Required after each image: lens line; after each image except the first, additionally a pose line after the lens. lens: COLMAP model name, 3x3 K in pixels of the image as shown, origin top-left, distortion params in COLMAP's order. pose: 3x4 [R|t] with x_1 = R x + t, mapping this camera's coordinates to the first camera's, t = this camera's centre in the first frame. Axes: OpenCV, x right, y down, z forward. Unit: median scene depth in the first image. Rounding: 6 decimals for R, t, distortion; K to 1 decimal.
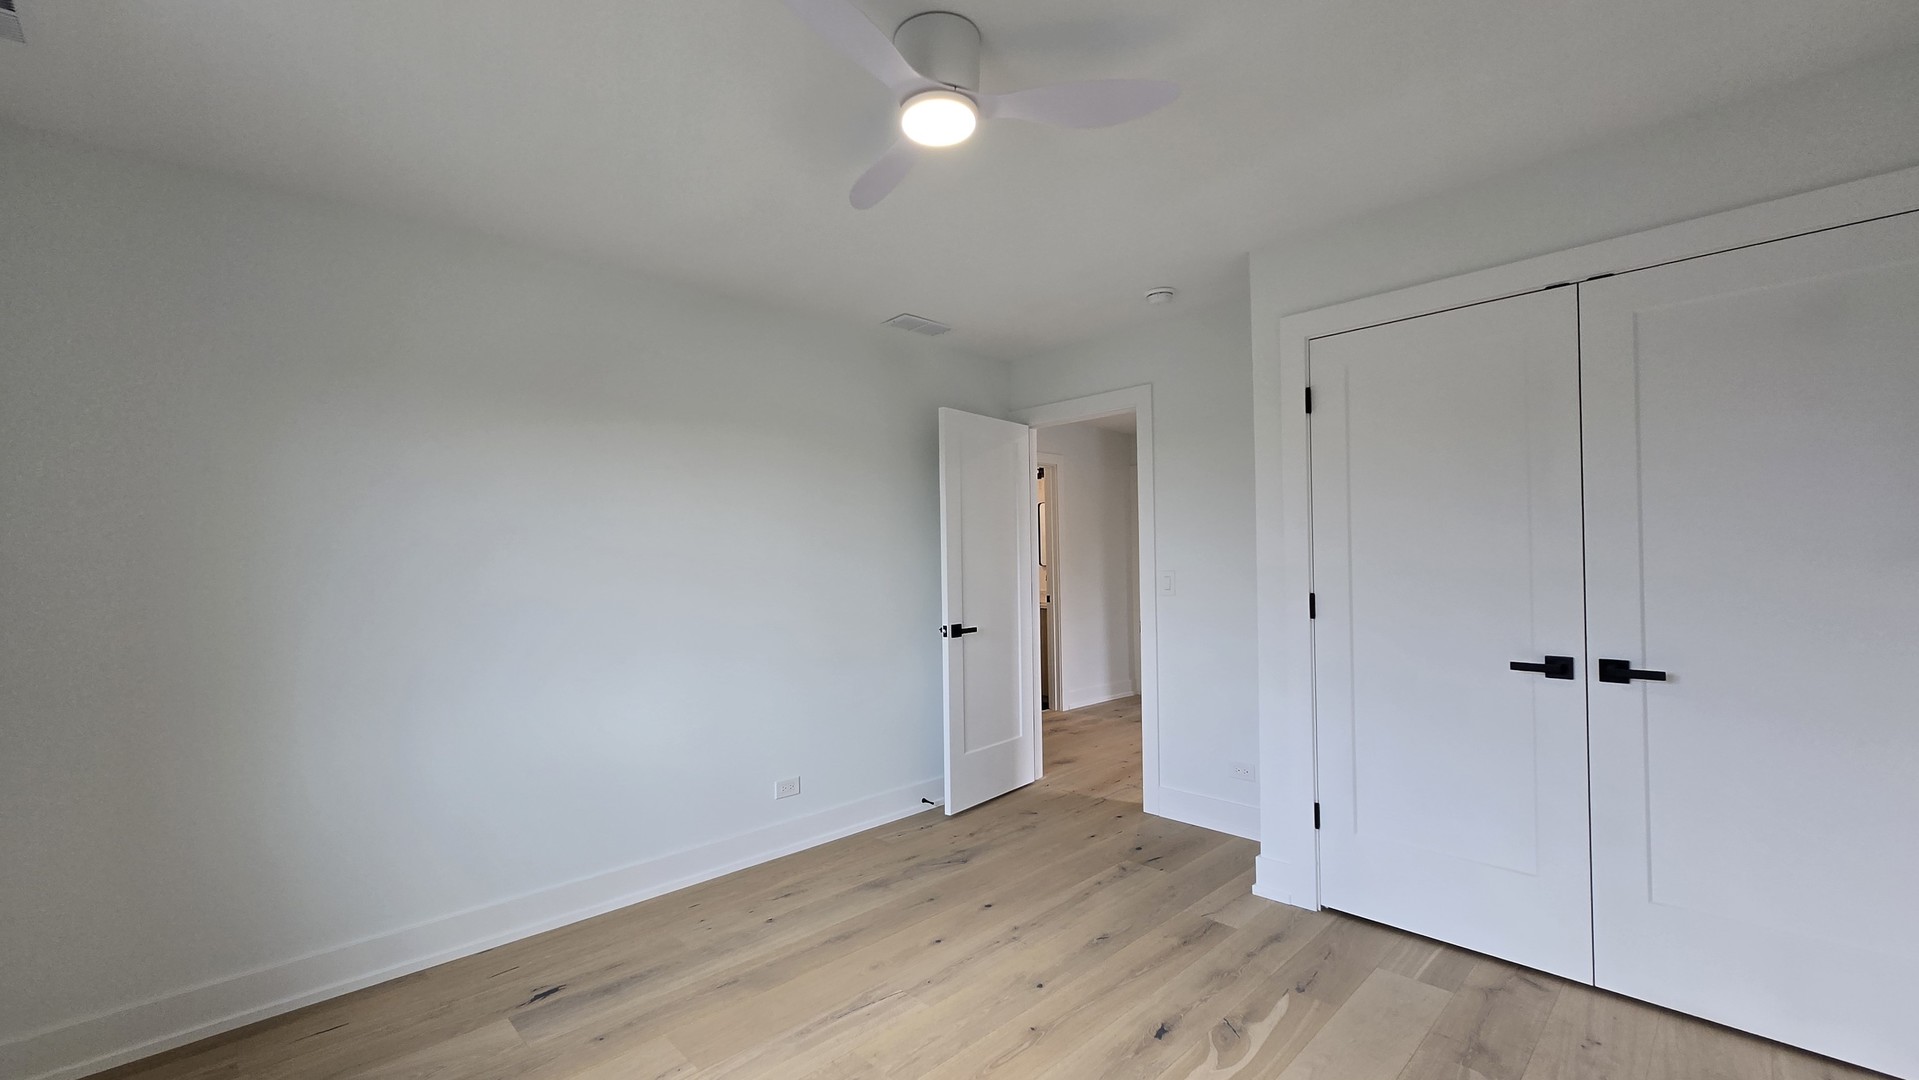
lens RADIAL K [[774.9, 0, 950.4], [0, 774.9, 550.0], [0, 0, 1]] dist [0.015137, -0.000272]
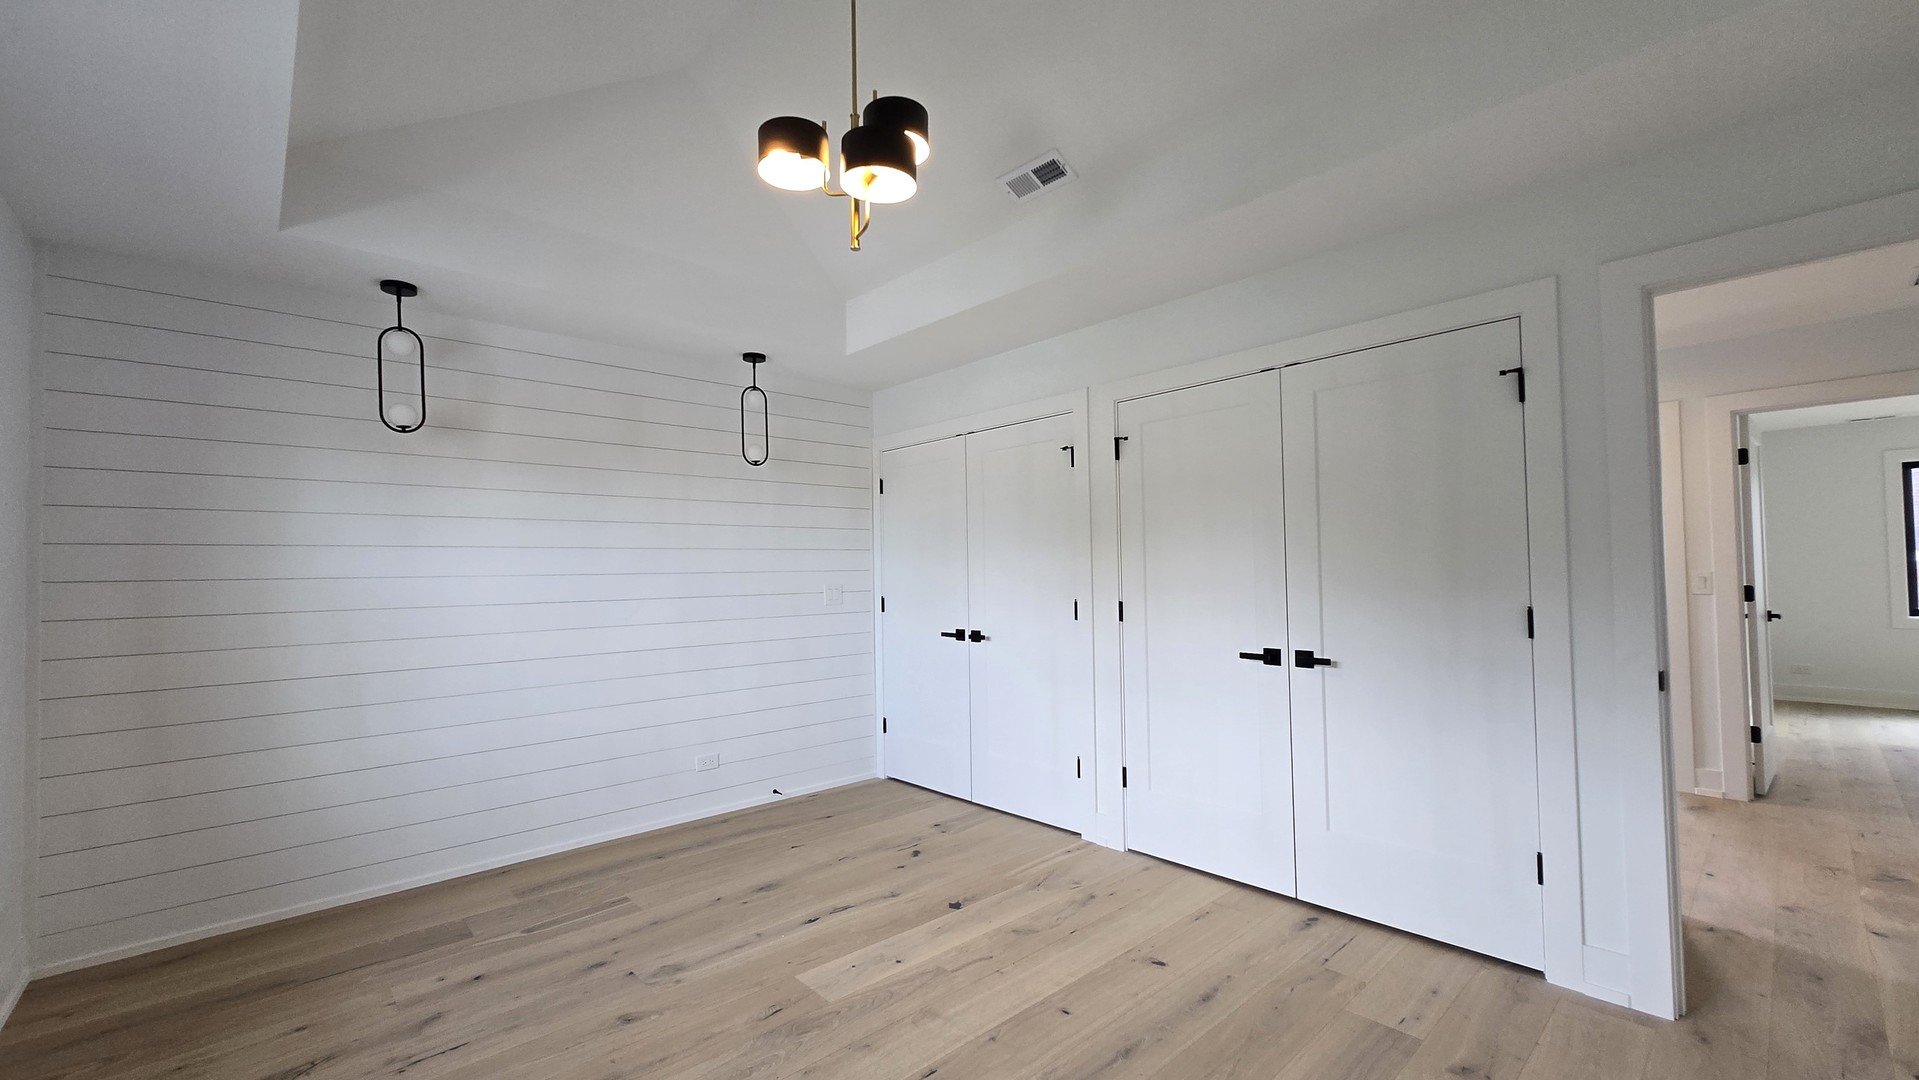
lens RADIAL K [[774.9, 0, 950.4], [0, 774.9, 550.0], [0, 0, 1]] dist [0.015137, -0.000272]
pose [[0.999865, -0.000278, -0.016416, 0.250862], [0.000189, 0.999985, -0.005463, -0.022454], [0.016417, 0.005459, 0.999850, -0.311986]]
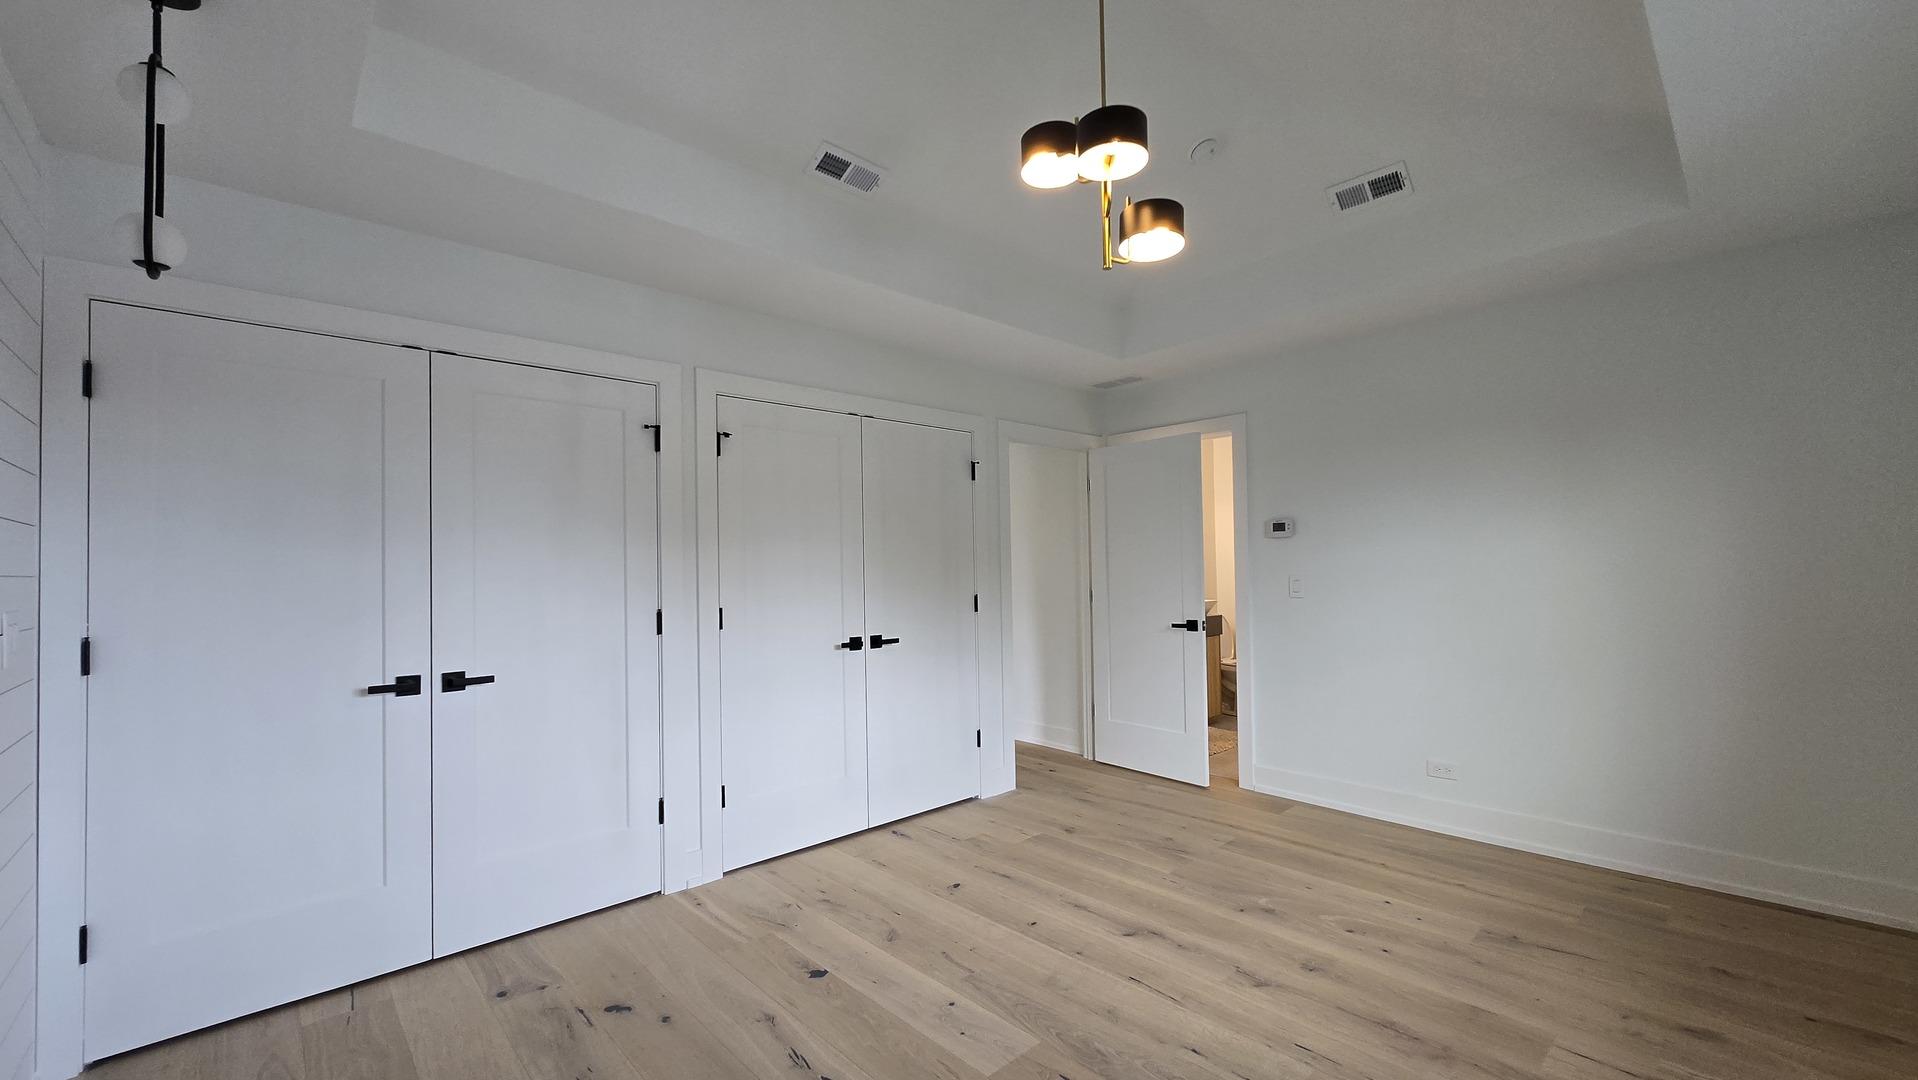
lens RADIAL K [[748.1, 0, 952.4], [0, 748.1, 550.0], [0, 0, 1]] dist [0.000265, -0.000055]
pose [[0.015379, 0.046318, 0.998808, -0.787475], [-0.005632, 0.998915, -0.046236, 0.023988], [-0.999866, -0.004915, 0.015623, 0.754807]]
